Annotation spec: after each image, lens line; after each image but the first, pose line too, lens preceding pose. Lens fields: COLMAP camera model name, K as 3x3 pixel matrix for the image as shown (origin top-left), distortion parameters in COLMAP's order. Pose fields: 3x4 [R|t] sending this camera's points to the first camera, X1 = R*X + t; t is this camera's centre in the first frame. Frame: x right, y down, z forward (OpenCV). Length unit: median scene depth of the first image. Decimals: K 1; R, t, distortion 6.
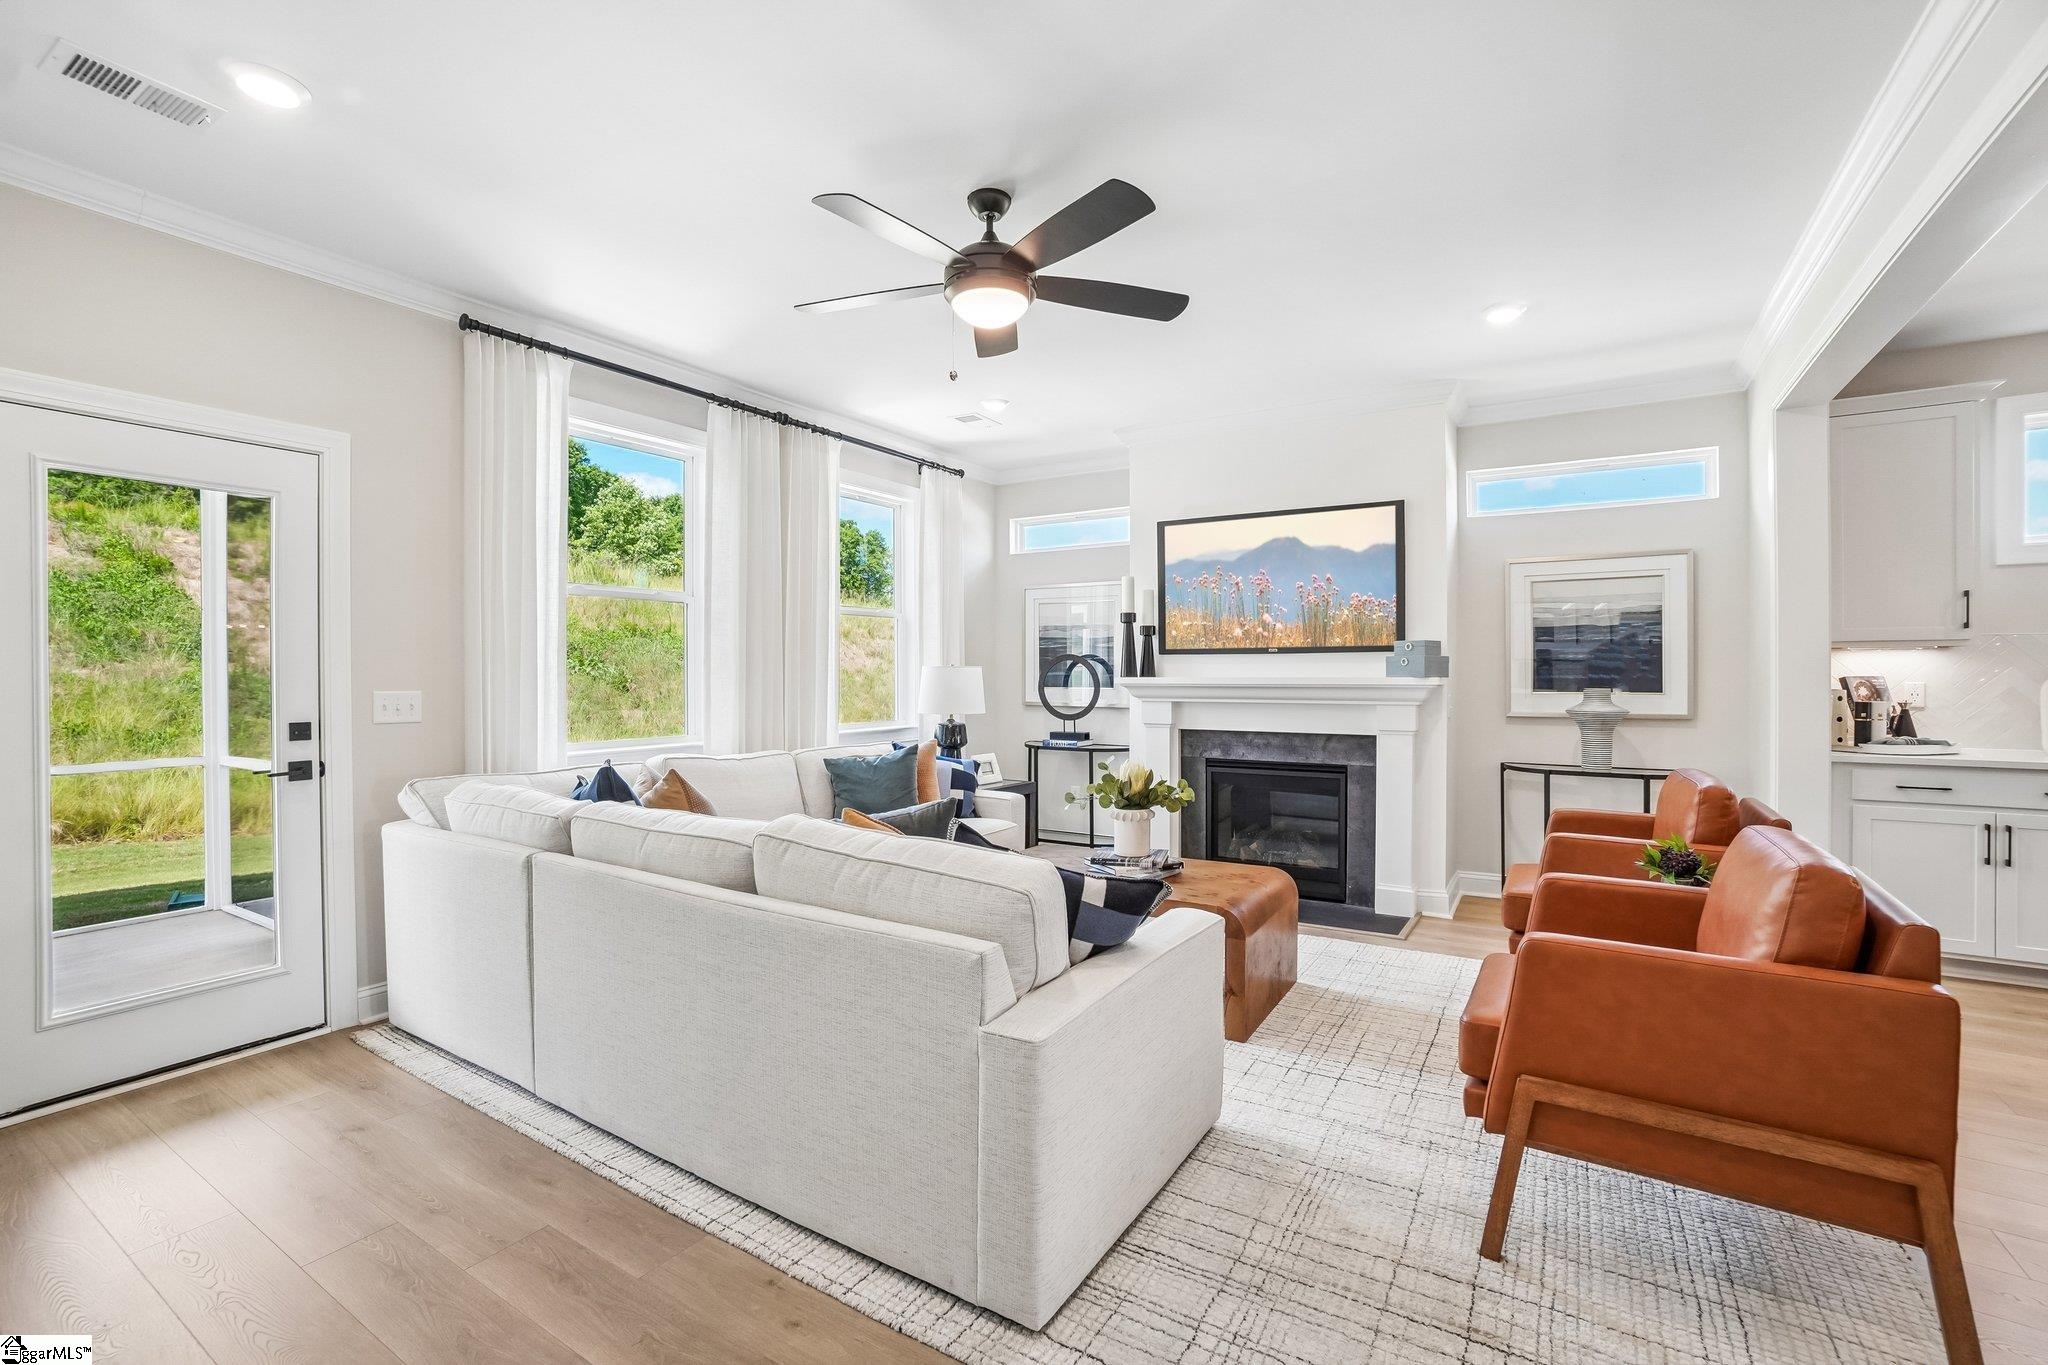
lens RADIAL K [[892.3, 0, 1023.3], [0, 892.3, 675.8], [0, 0, 1]] dist [-0.063089, 0.023051]
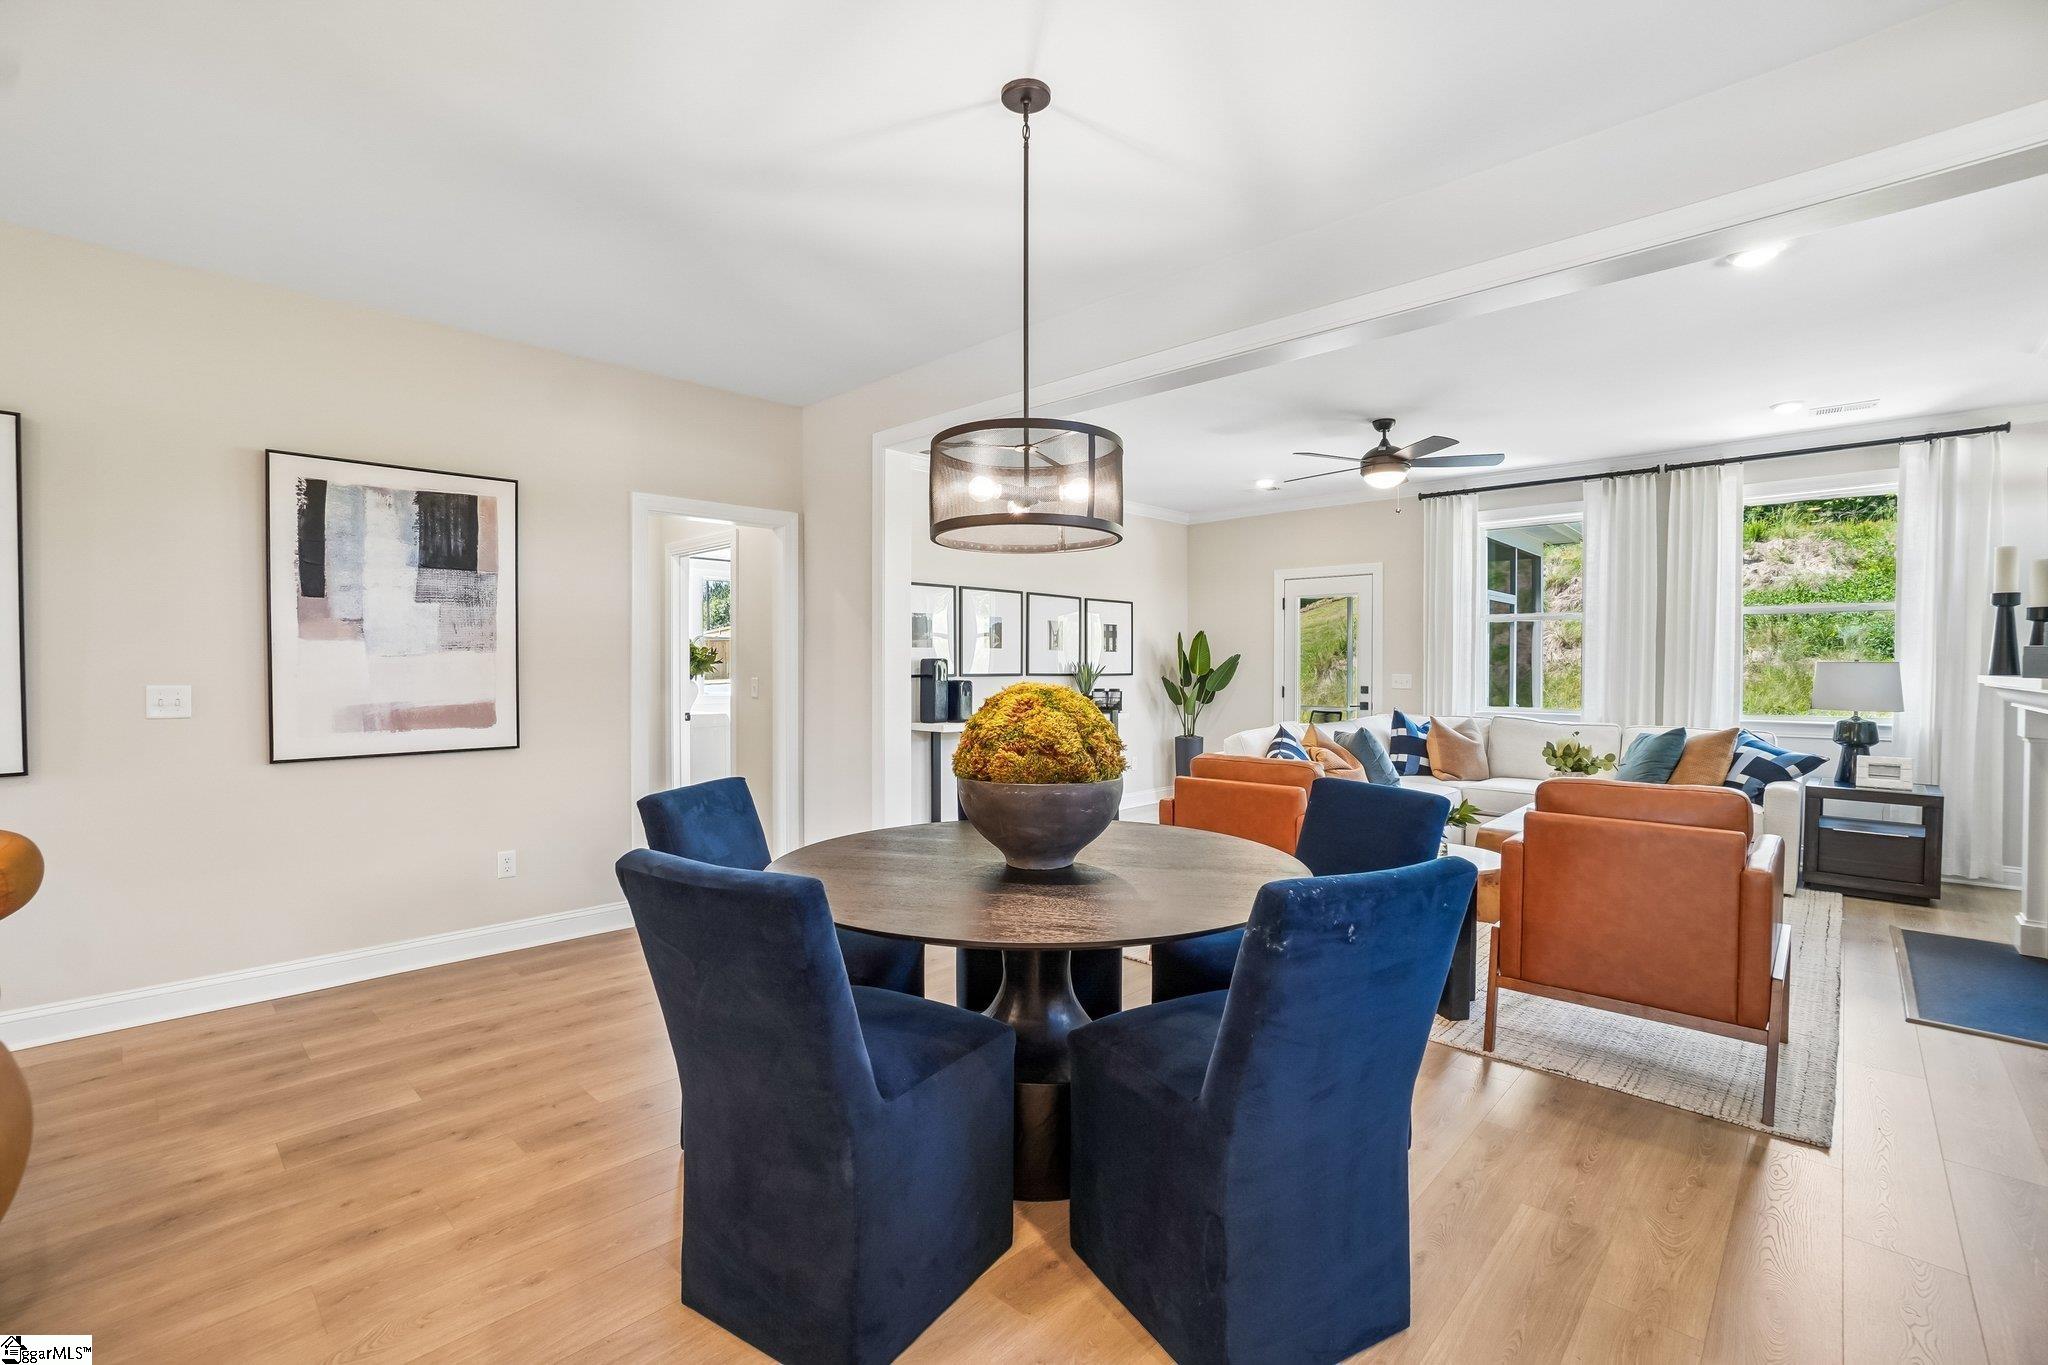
lens RADIAL K [[892.3, 0, 1023.3], [0, 892.3, 675.8], [0, 0, 1]] dist [-0.063089, 0.023051]
pose [[-0.195004, 0.012951, -0.980717, 1.088768], [-0.007191, 0.999867, 0.014634, -0.003133], [0.980776, 0.009906, -0.194885, 0.326540]]
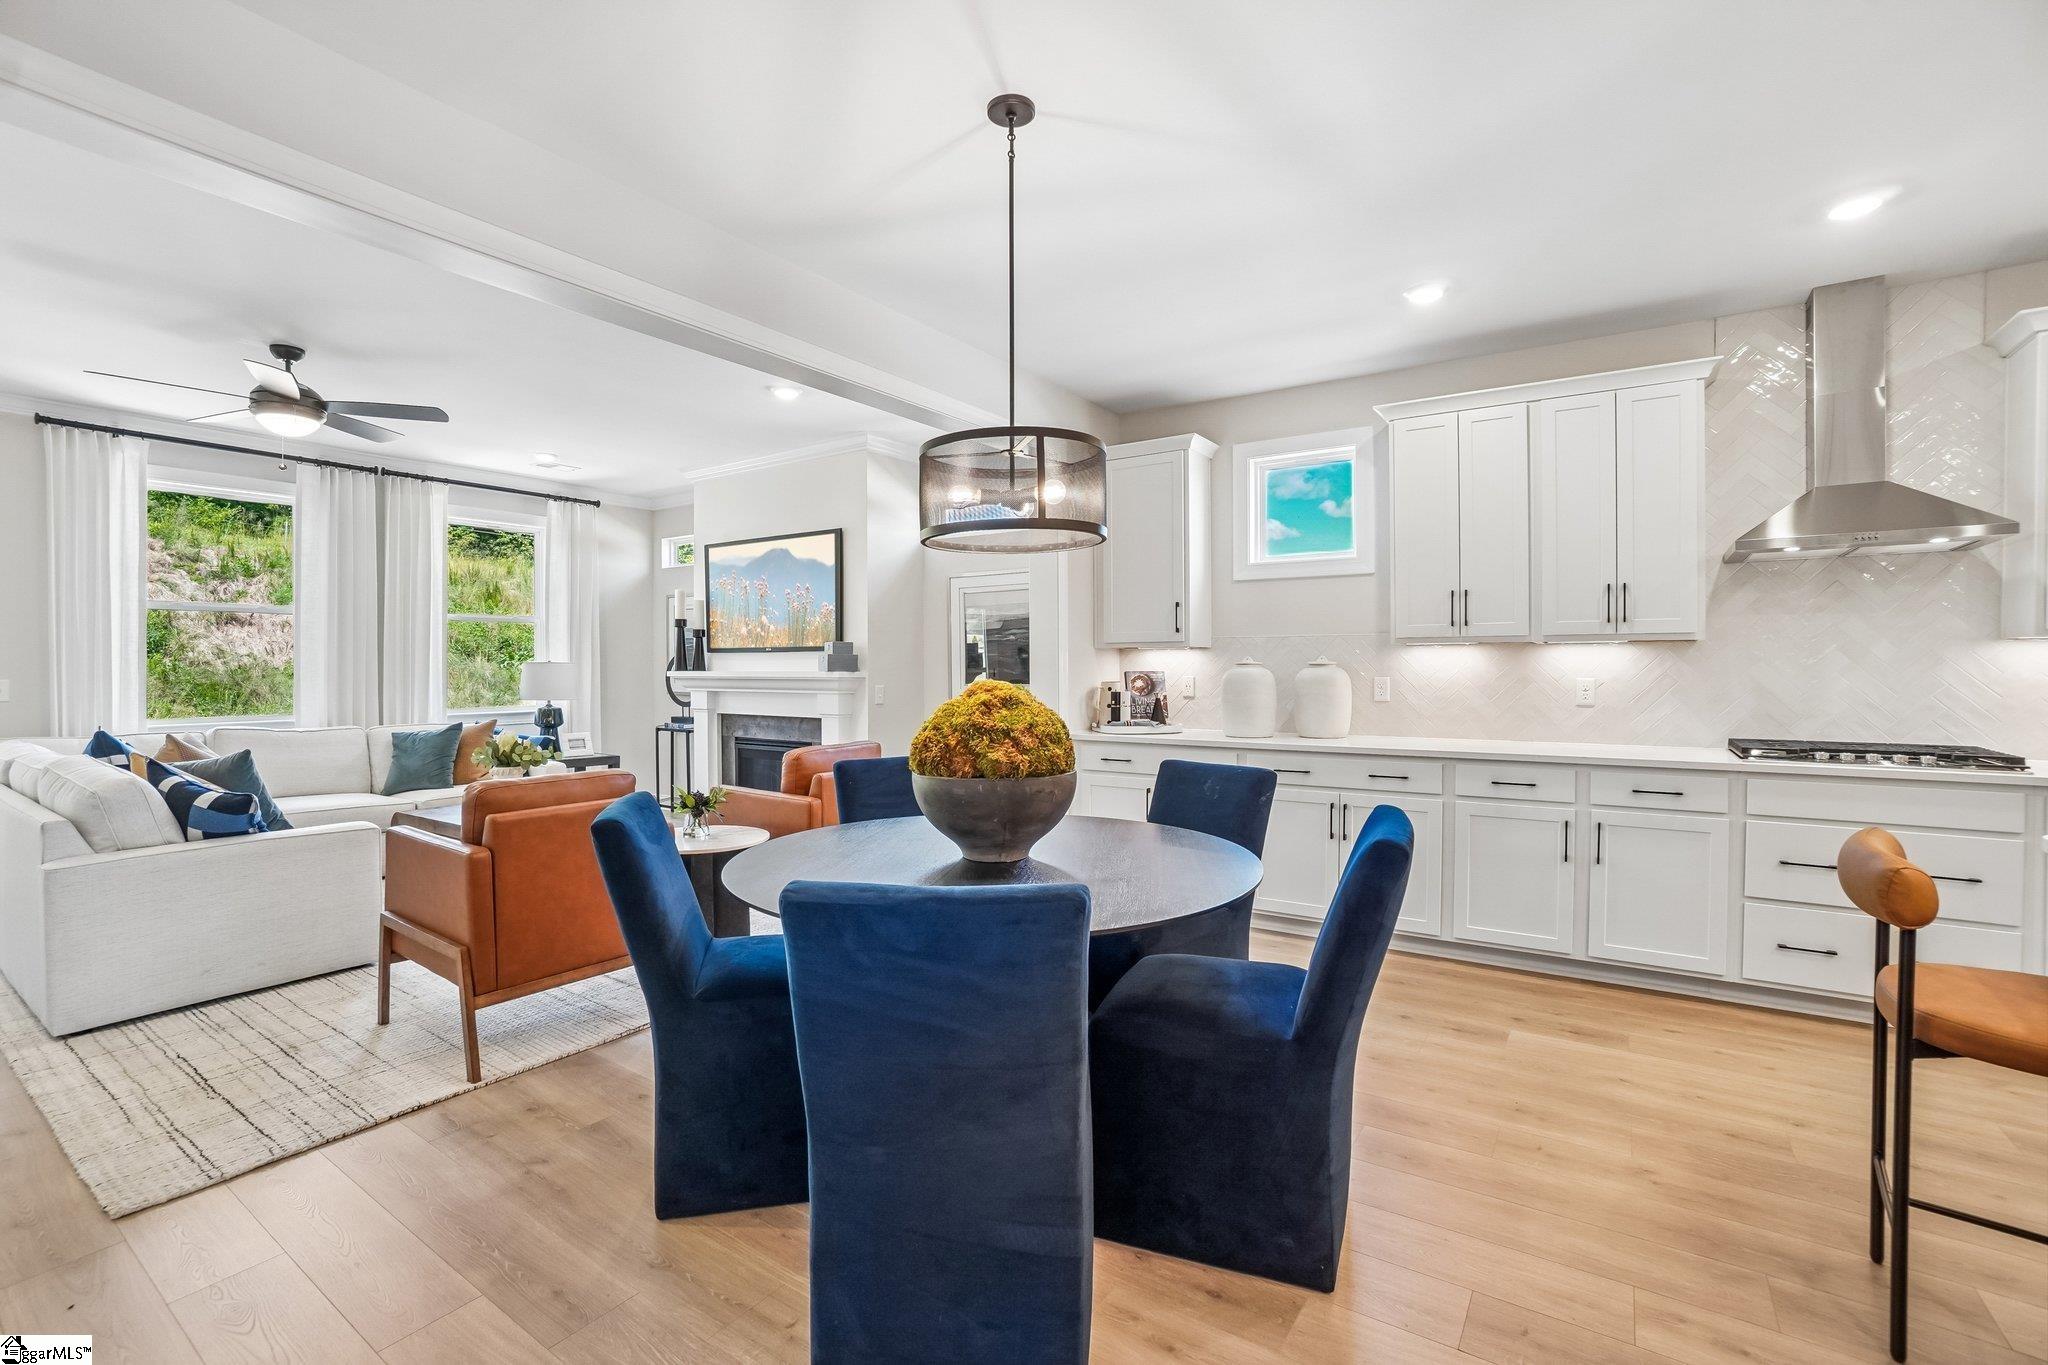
lens RADIAL K [[892.3, 0, 1023.3], [0, 892.3, 675.8], [0, 0, 1]] dist [-0.063089, 0.023051]
pose [[0.999342, 0.001821, -0.036212, 0.683010], [-0.001597, 0.999979, 0.006230, -0.000551], [0.036223, -0.006168, 0.999325, -0.224490]]
